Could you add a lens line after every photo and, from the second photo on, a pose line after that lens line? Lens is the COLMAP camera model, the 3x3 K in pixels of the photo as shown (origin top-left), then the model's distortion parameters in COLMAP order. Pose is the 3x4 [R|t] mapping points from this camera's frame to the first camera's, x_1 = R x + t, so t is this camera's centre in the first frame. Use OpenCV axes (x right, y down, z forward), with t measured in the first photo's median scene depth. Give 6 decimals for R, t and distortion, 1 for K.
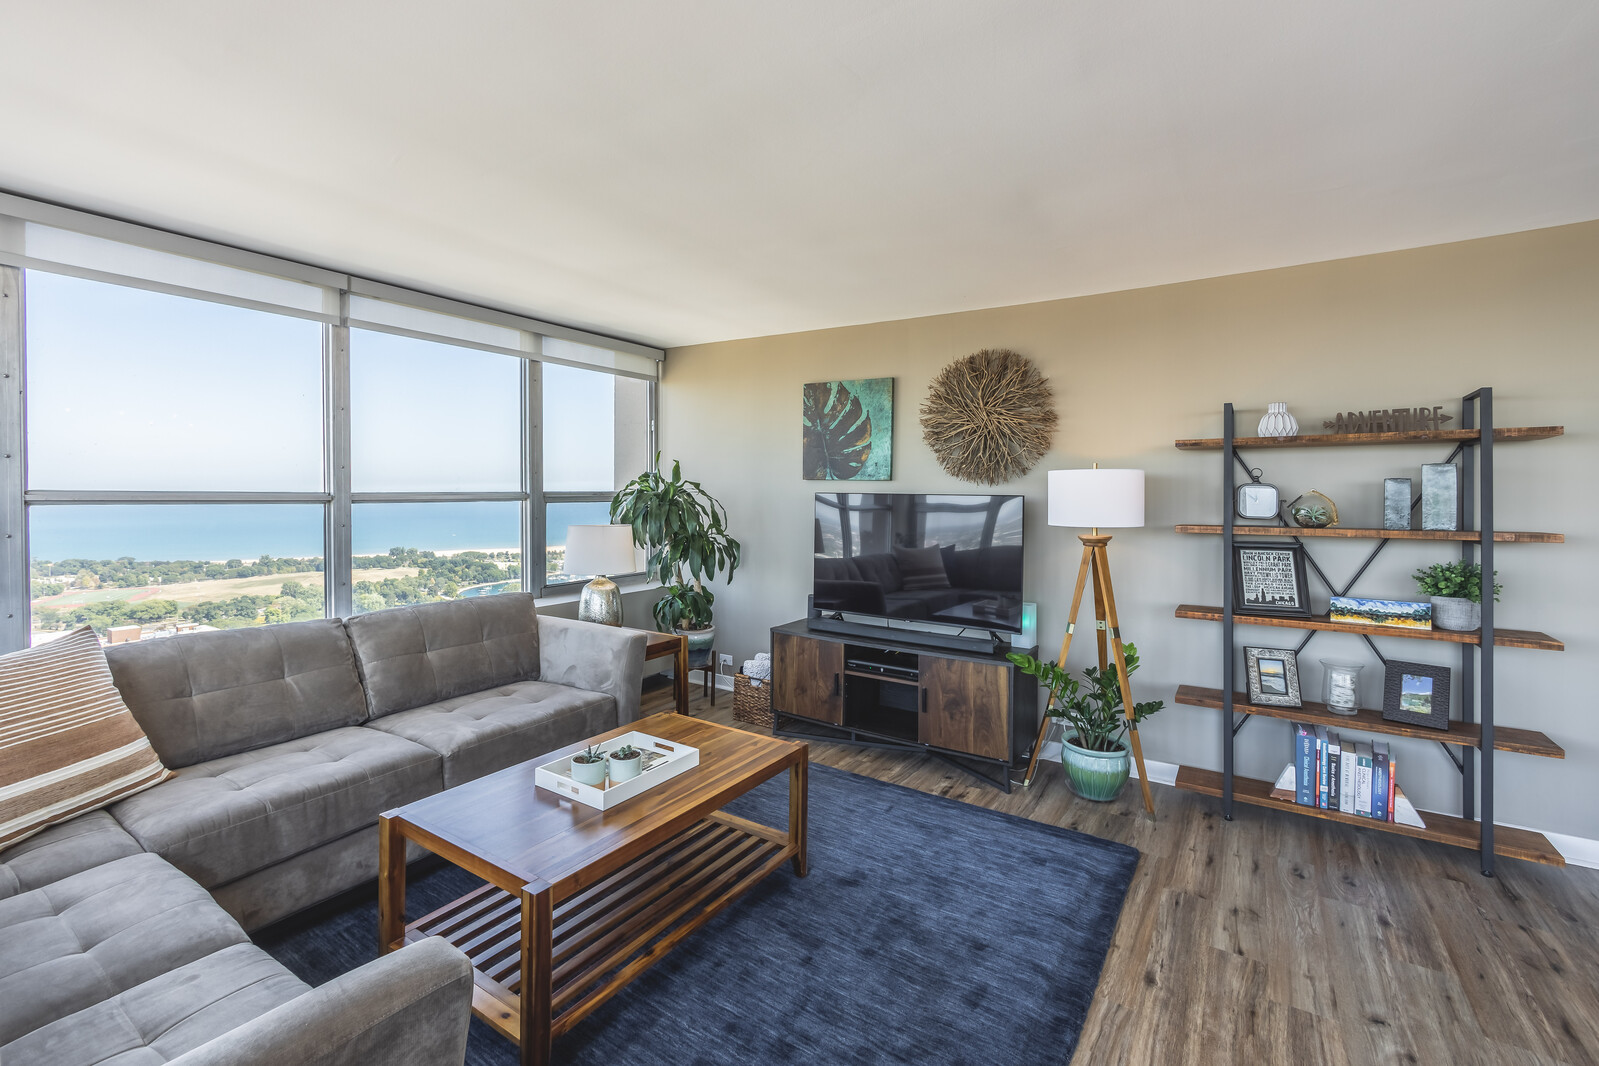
lens RADIAL K [[693.8, 0, 790.2], [0, 693.8, 507.9], [0, 0, 1]] dist [-0.000164, 0.000650]
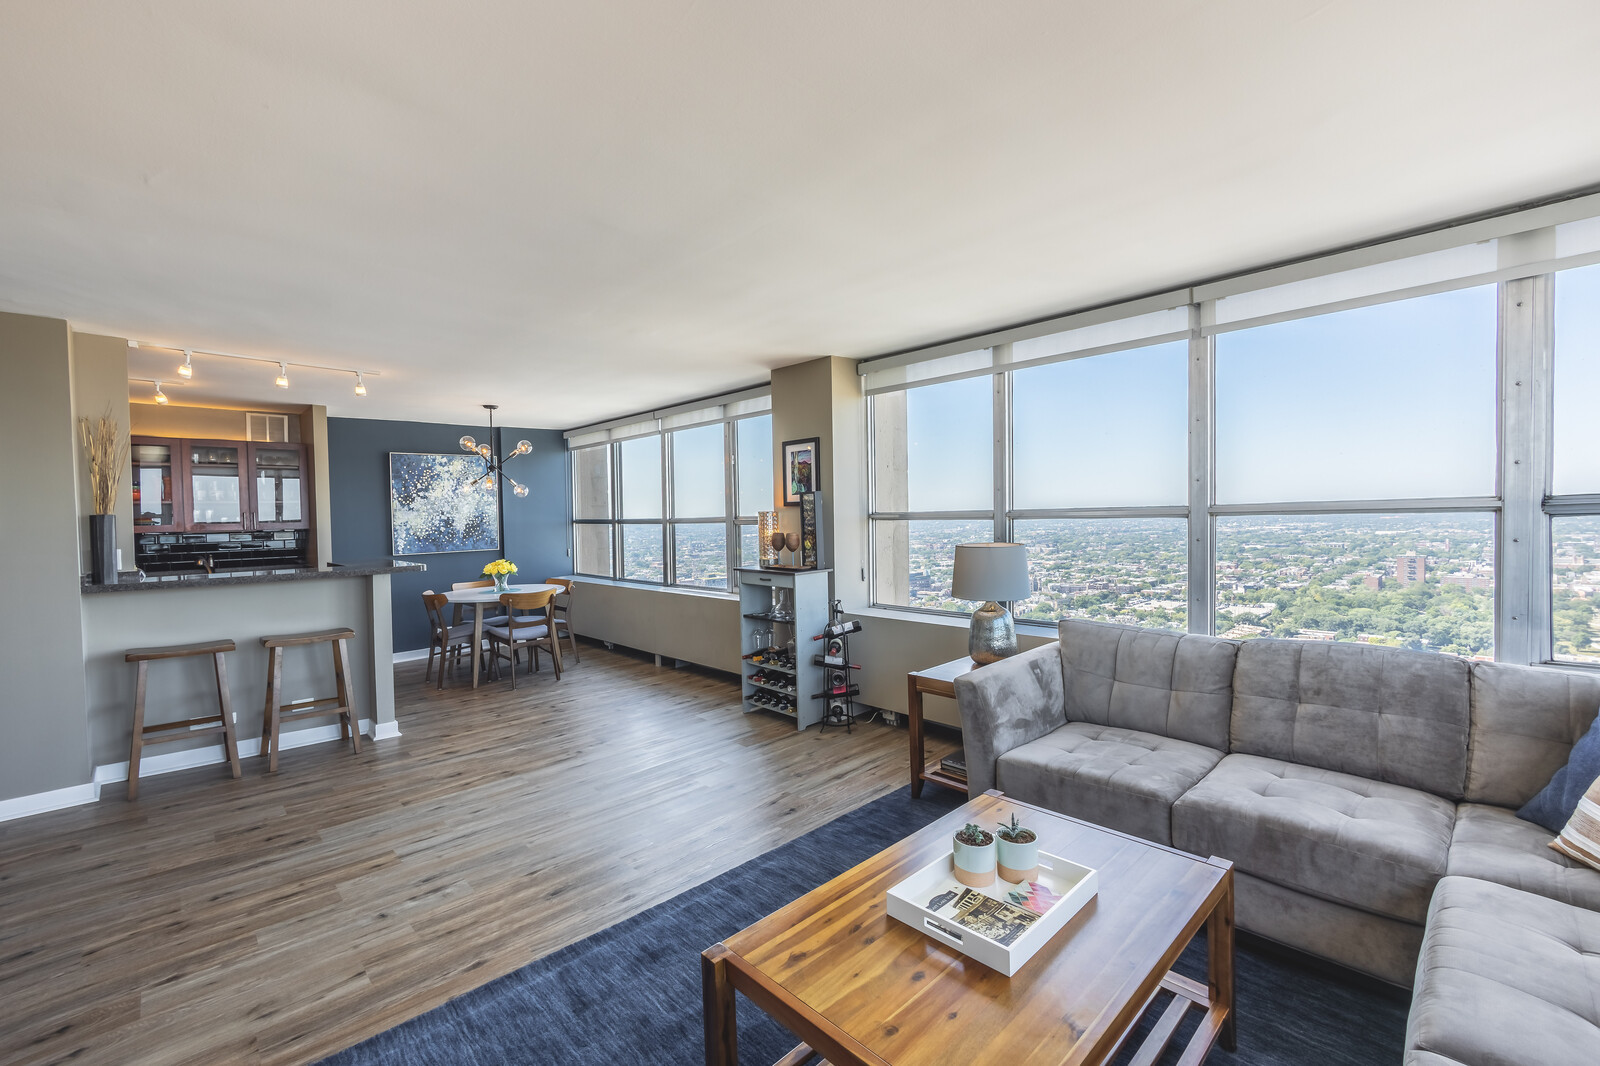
lens RADIAL K [[694.2, 0, 801.0], [0, 694.2, 526.1], [0, 0, 1]] dist [-0.000164, 0.000650]
pose [[-0.975353, 0.017823, 0.219930, -0.169090], [0.026285, 0.999020, 0.035608, -0.030023], [-0.219080, 0.040511, -0.974866, 1.373140]]
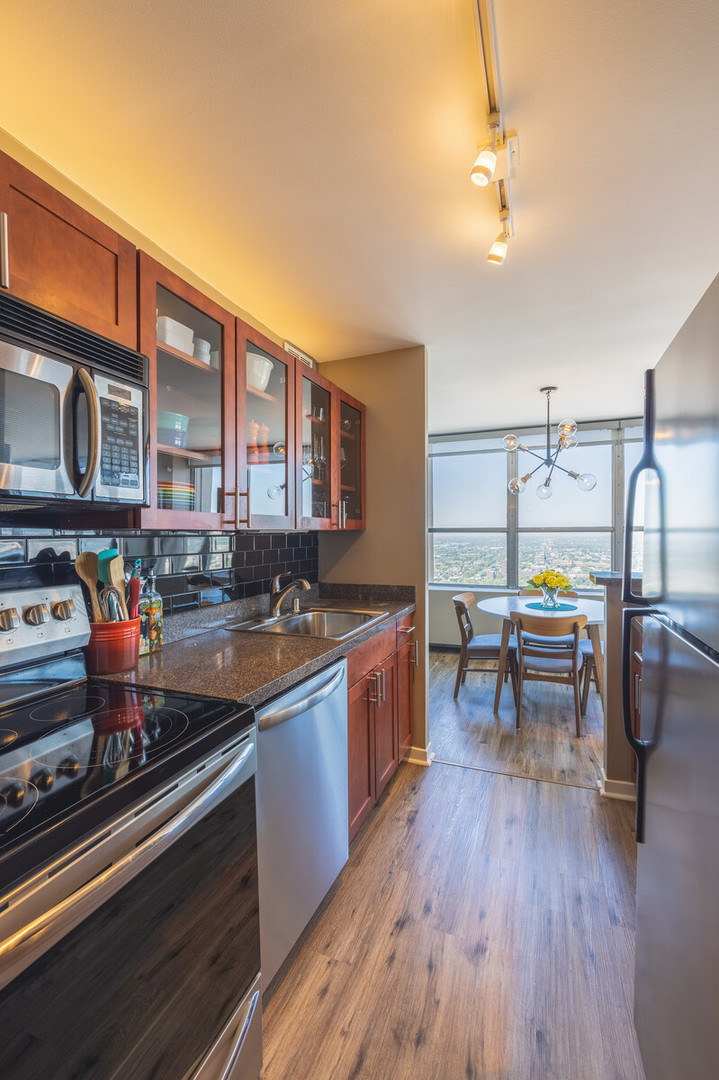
lens RADIAL K [[468.6, 0, 363.5], [0, 468.6, 539.6], [0, 0, 1]] dist [-0.000164, 0.000650]
pose [[-0.973802, 0.013543, -0.226995, 2.086908], [0.006321, 0.999451, 0.032512, 0.004815], [0.227311, 0.030225, -0.973353, 0.623154]]
